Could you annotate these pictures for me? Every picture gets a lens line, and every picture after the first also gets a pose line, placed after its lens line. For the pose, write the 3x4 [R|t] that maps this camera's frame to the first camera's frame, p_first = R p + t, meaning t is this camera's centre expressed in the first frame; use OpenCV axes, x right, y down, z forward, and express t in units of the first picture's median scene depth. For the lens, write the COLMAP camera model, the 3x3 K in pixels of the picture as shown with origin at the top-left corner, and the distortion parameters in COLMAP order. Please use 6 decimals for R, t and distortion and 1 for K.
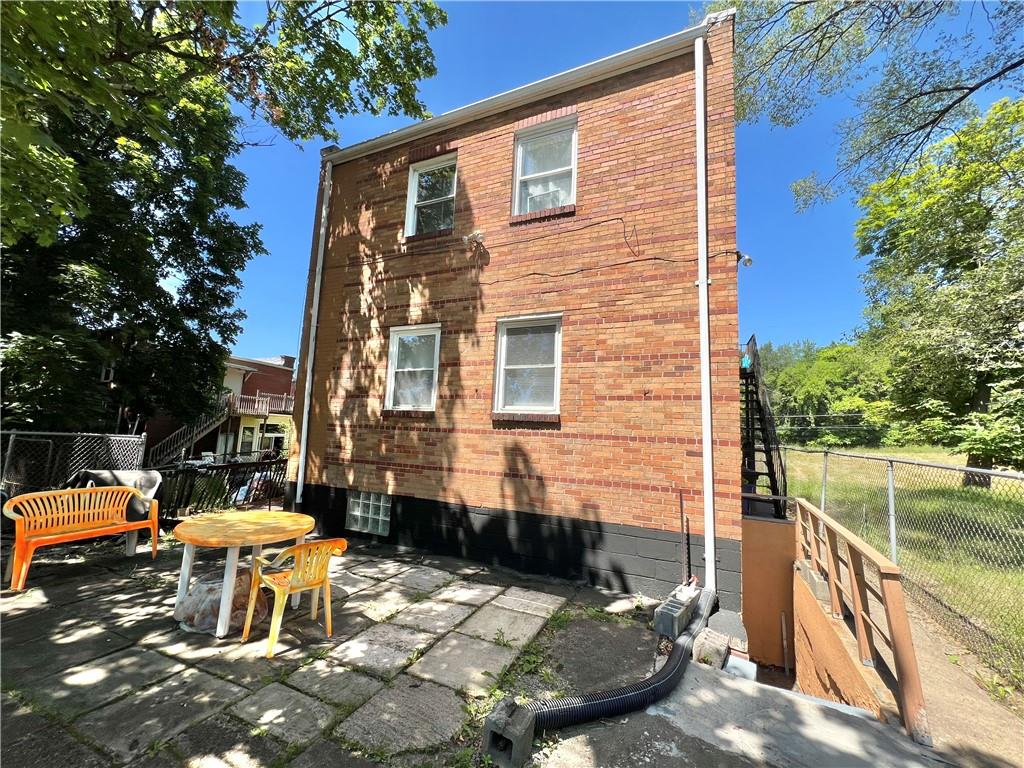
lens RADIAL K [[409.6, 0, 512.0], [0, 409.6, 384.0], [0, 0, 1]] dist [-0.001806, 0.000338]
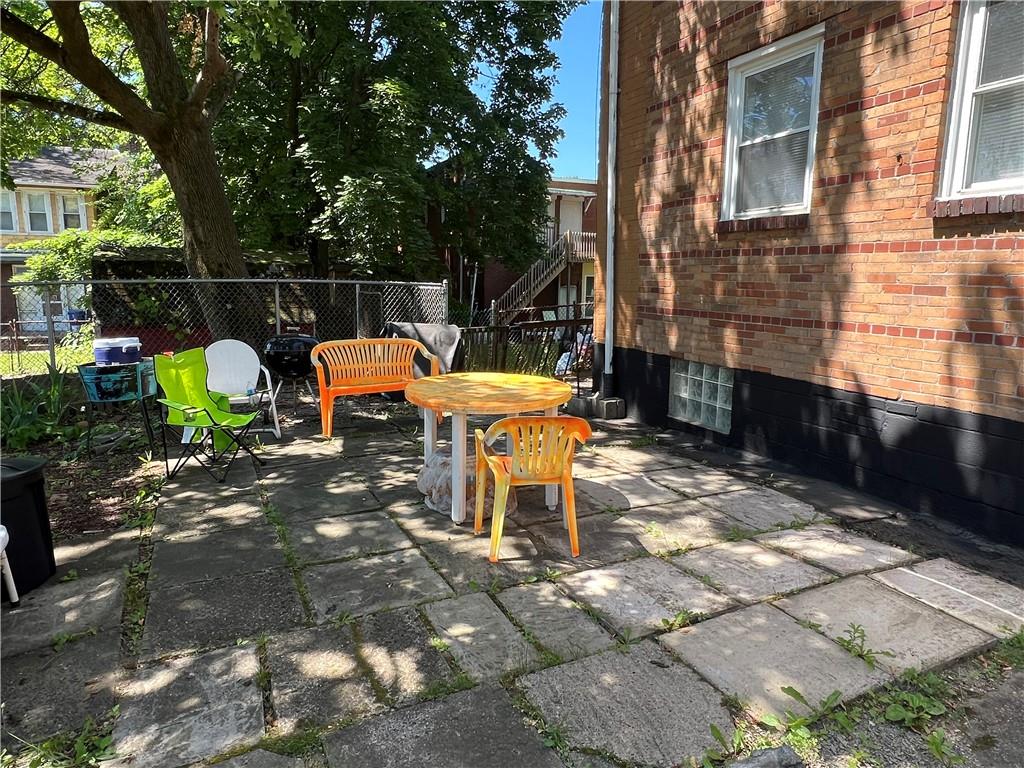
lens RADIAL K [[654.1, 0, 512.0], [0, 654.1, 384.0], [0, 0, 1]] dist [-0.000039, -0.005360]
pose [[0.753519, 0.069863, -0.653704, 0.087638], [0.107909, 0.967708, 0.227807, 0.051150], [0.648510, -0.242198, 0.721648, 0.129756]]
